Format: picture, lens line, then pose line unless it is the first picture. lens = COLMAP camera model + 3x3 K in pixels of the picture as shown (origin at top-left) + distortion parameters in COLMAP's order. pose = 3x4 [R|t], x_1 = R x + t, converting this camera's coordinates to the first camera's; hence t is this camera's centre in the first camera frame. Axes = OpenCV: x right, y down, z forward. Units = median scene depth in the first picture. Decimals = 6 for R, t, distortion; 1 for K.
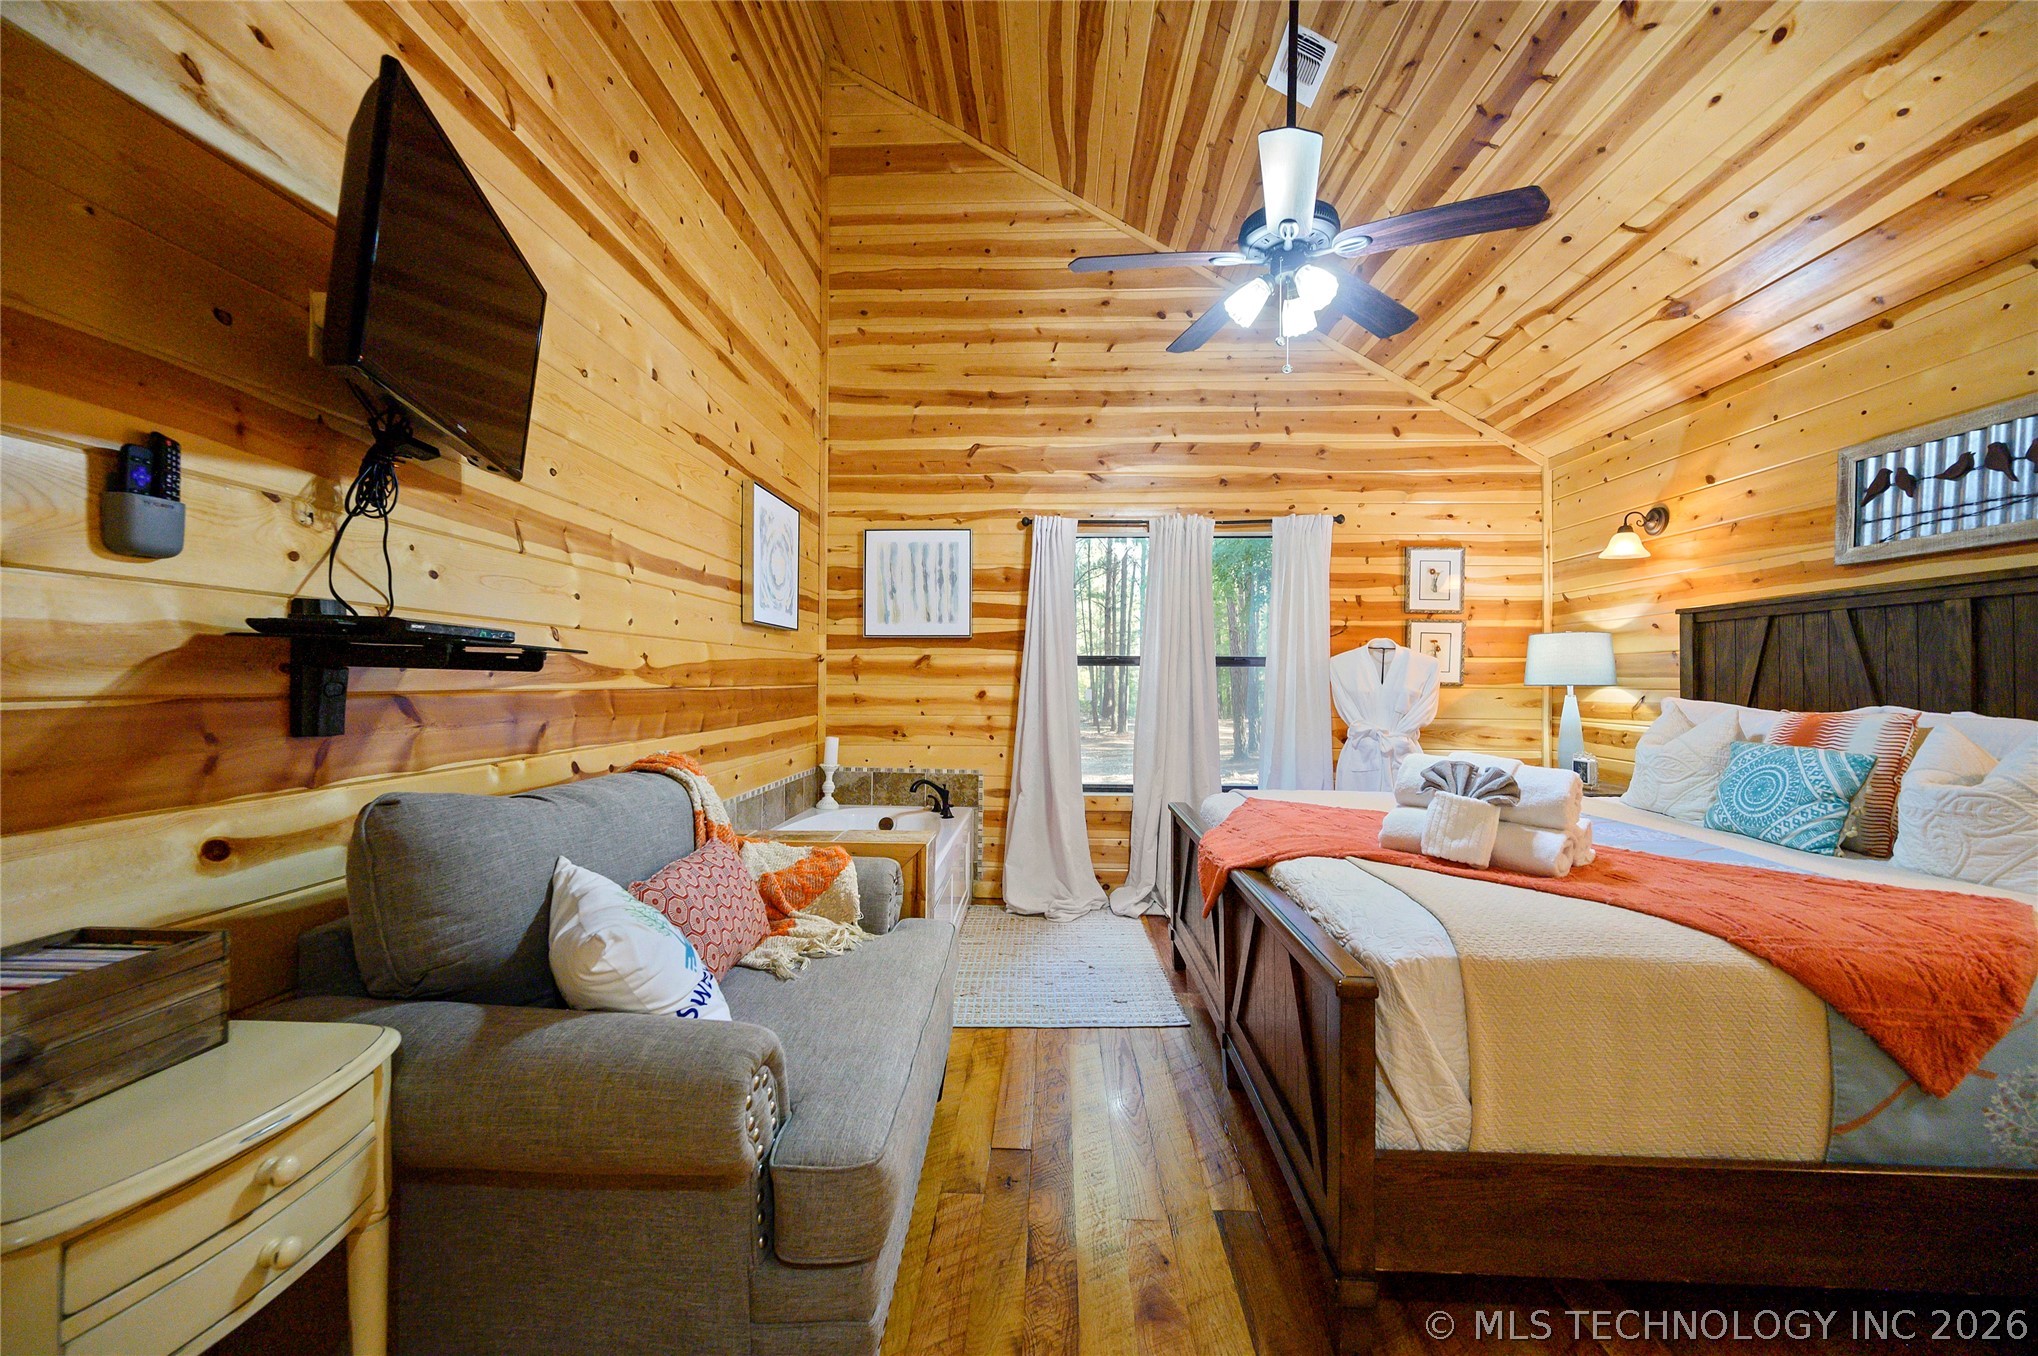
lens RADIAL K [[813.5, 0, 999.1], [0, 813.5, 686.4], [0, 0, 1]] dist [-0.000962, 0.000133]
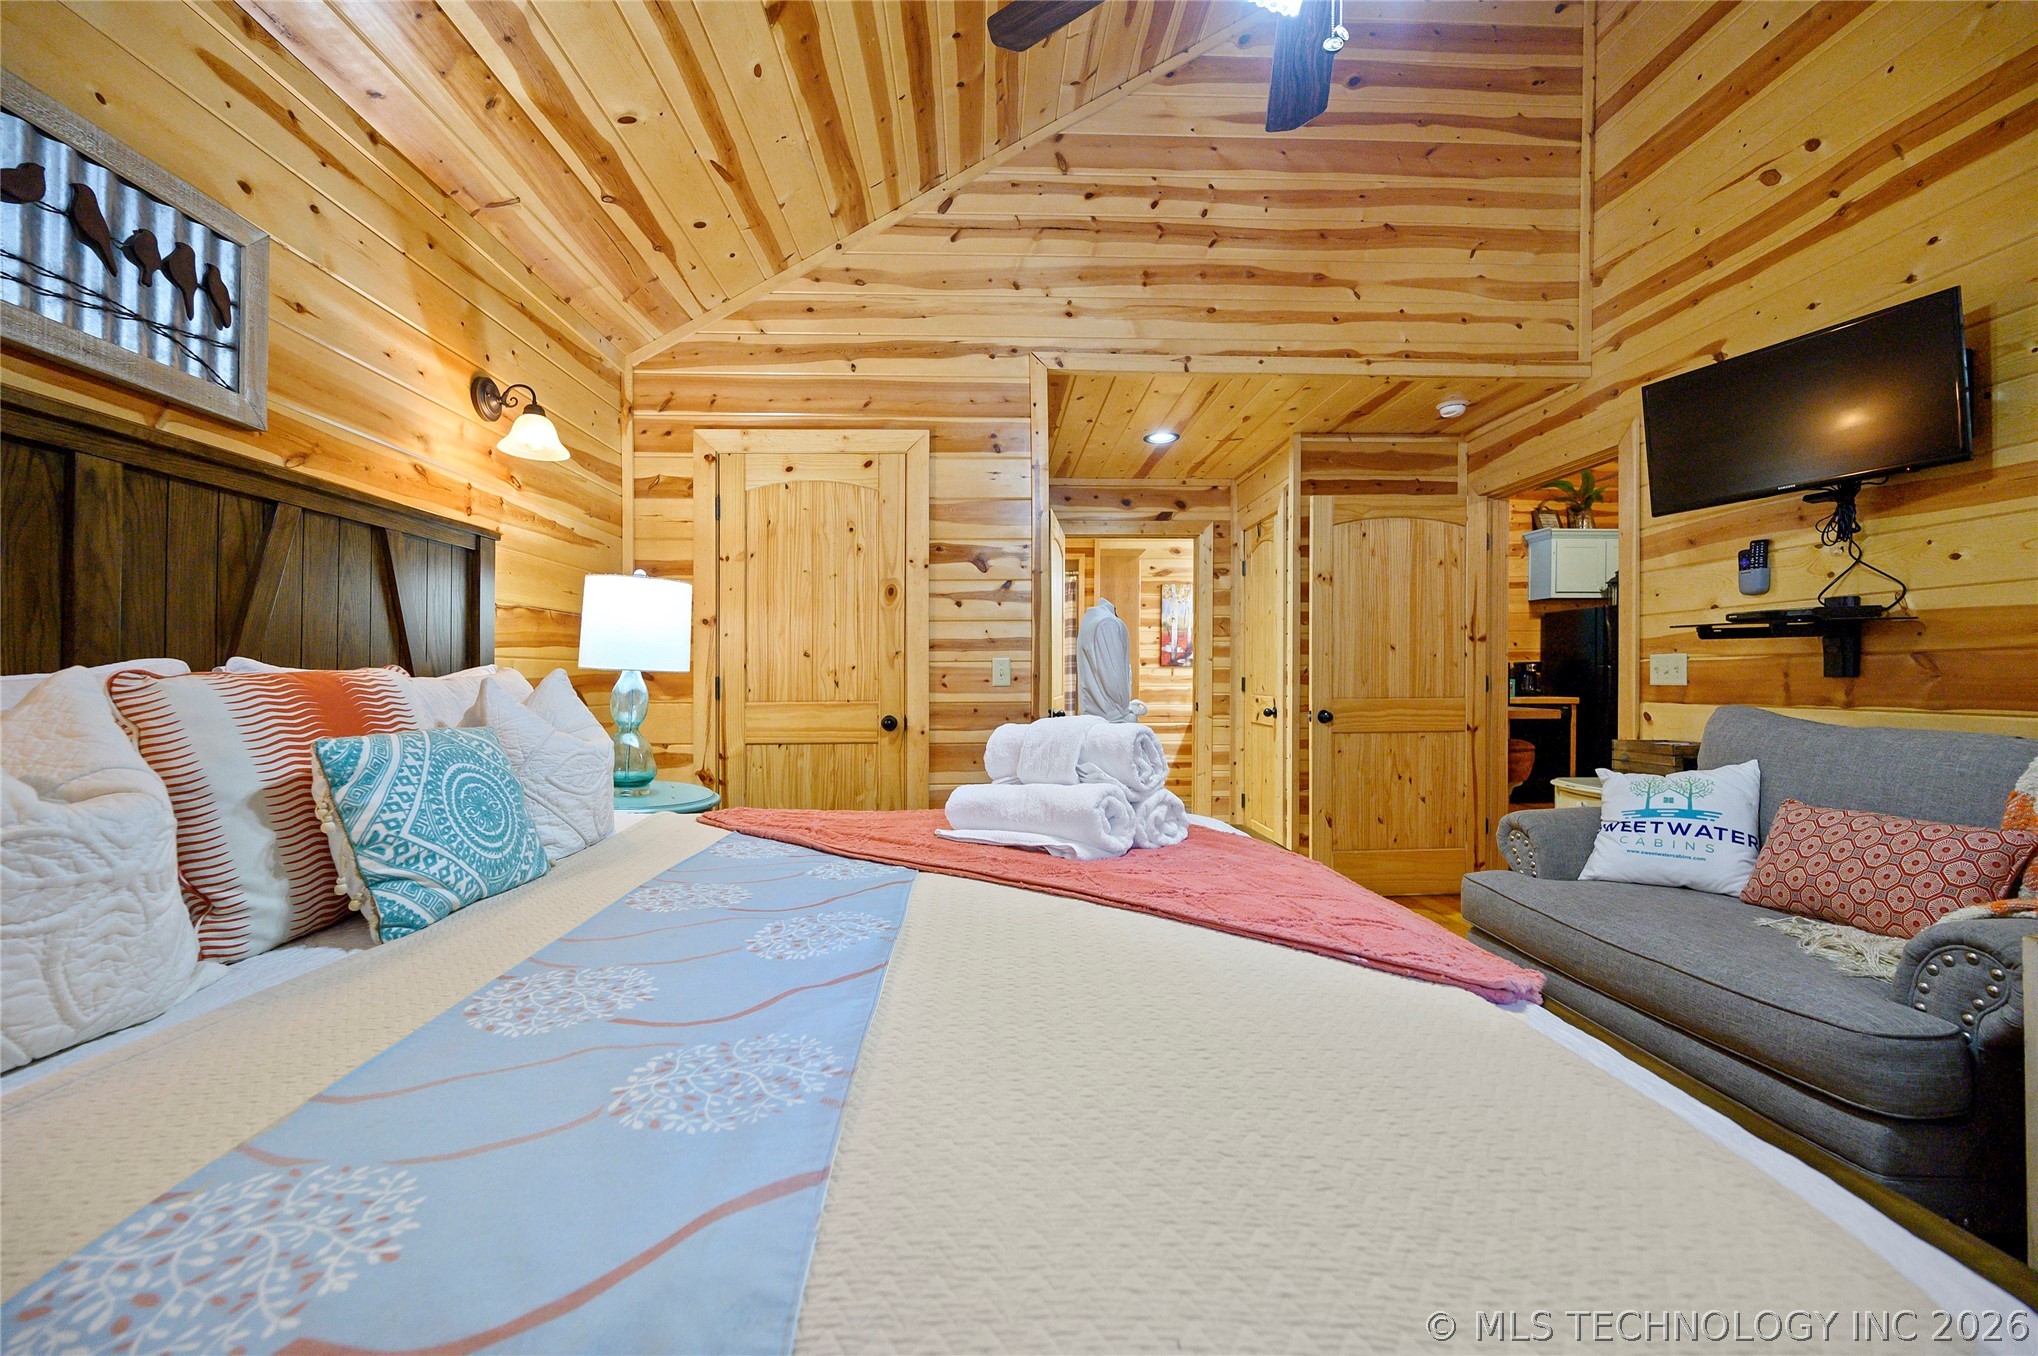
lens RADIAL K [[813.5, 0, 1014.3], [0, 813.5, 681.7], [0, 0, 1]] dist [-0.000962, 0.000133]
pose [[-0.997587, -0.001315, -0.069410, 0.333082], [-0.002252, 0.999907, 0.013424, 0.017153], [0.069386, 0.013548, -0.997498, 0.861309]]
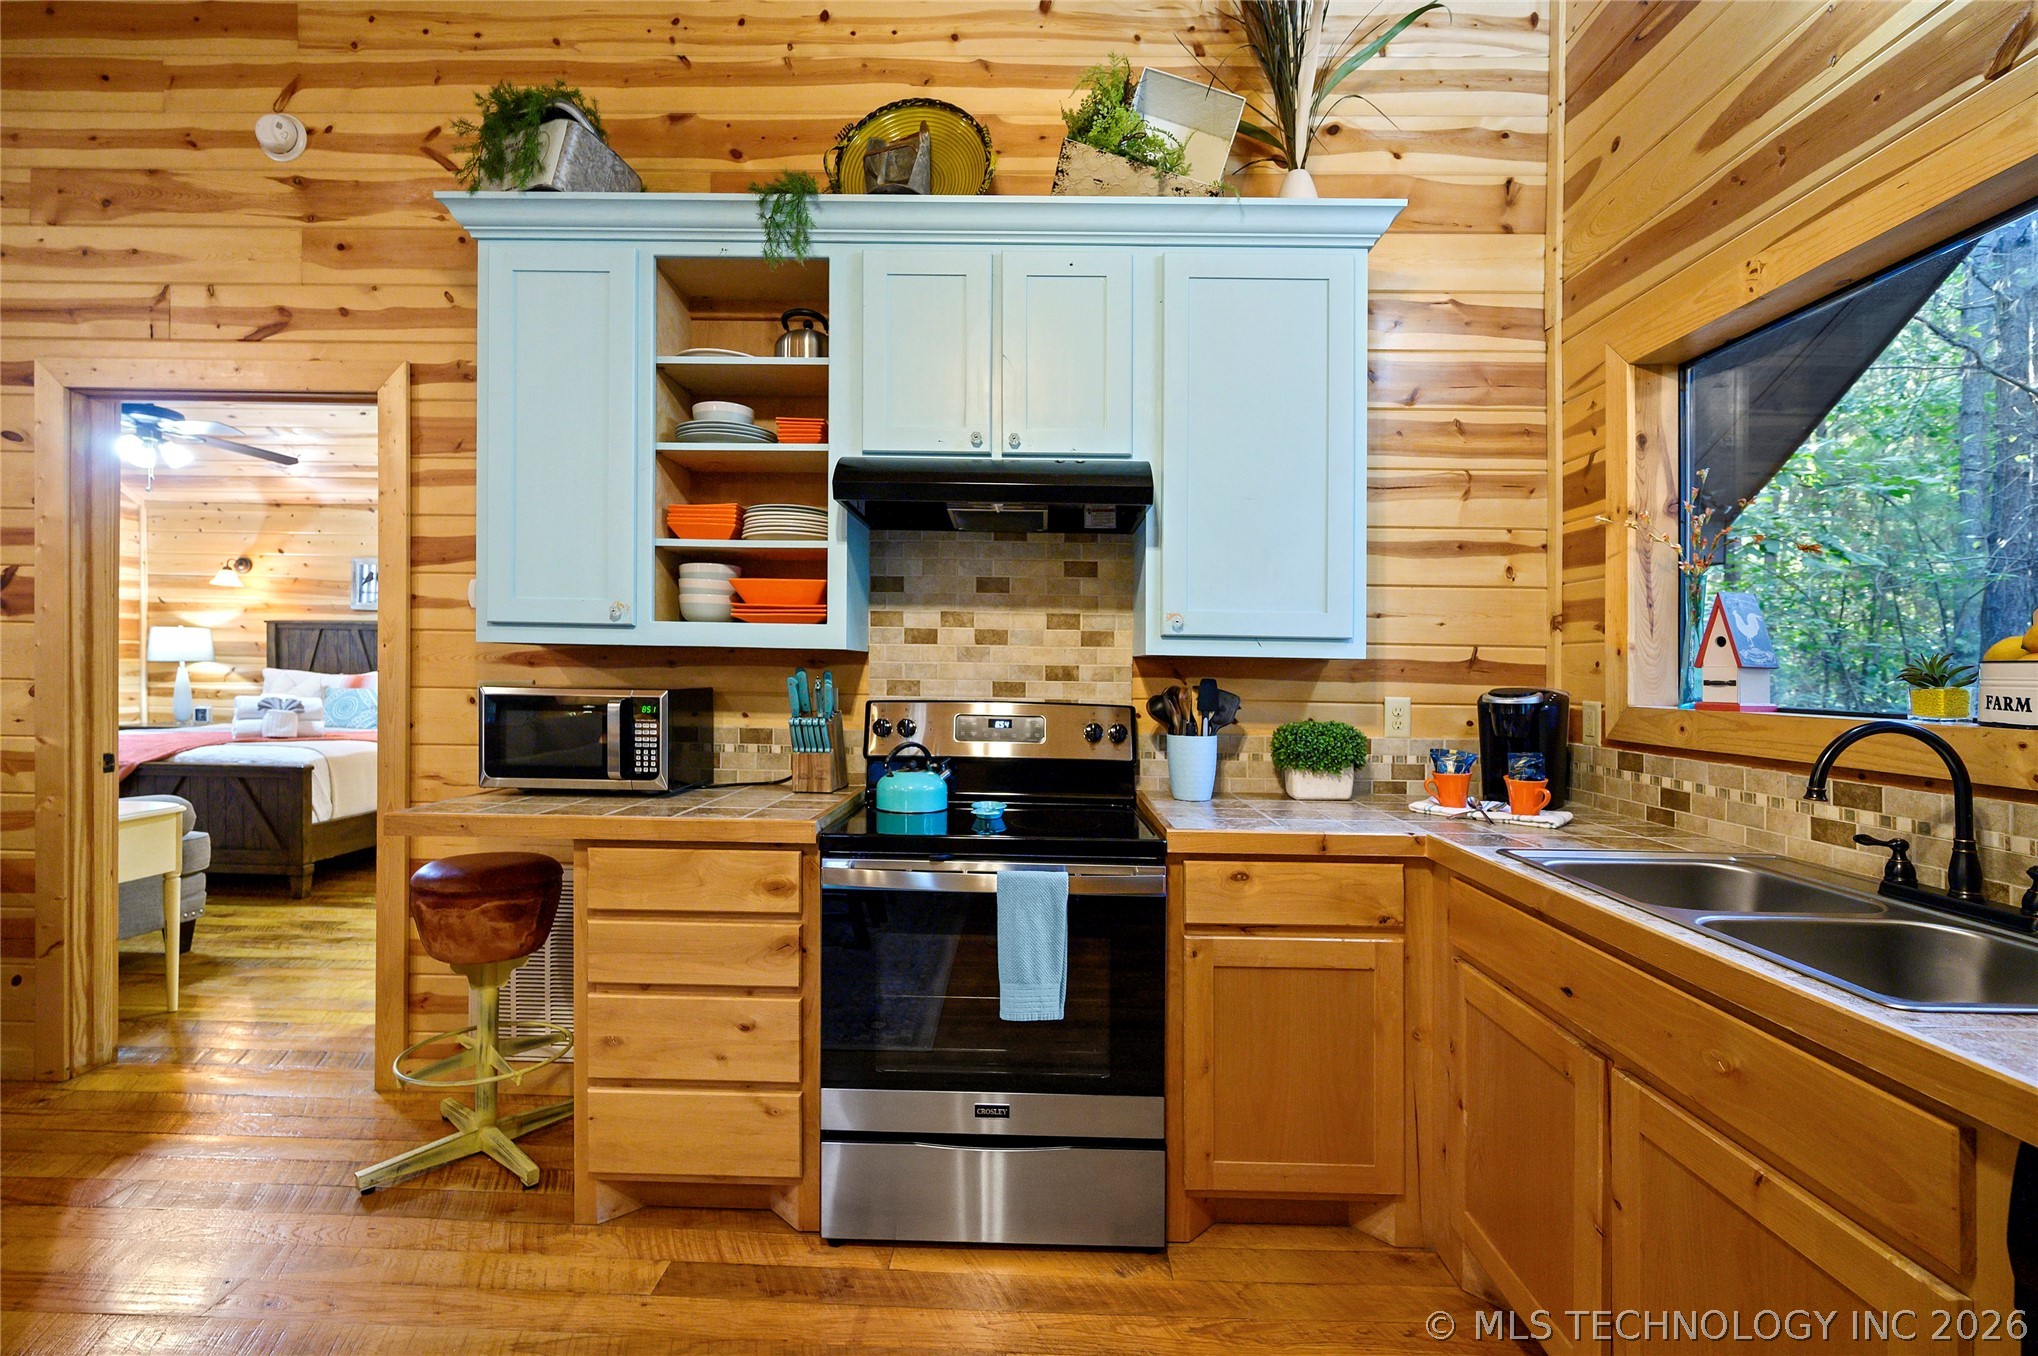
lens RADIAL K [[902.8, 0, 984.9], [0, 902.8, 649.8], [0, 0, 1]] dist [-0.000819, 0.000600]
pose [[-0.007994, 0.011359, 0.999904, -0.932290], [-0.007103, 0.999910, -0.011416, -0.012813], [-0.999943, -0.007193, -0.007913, -0.463637]]
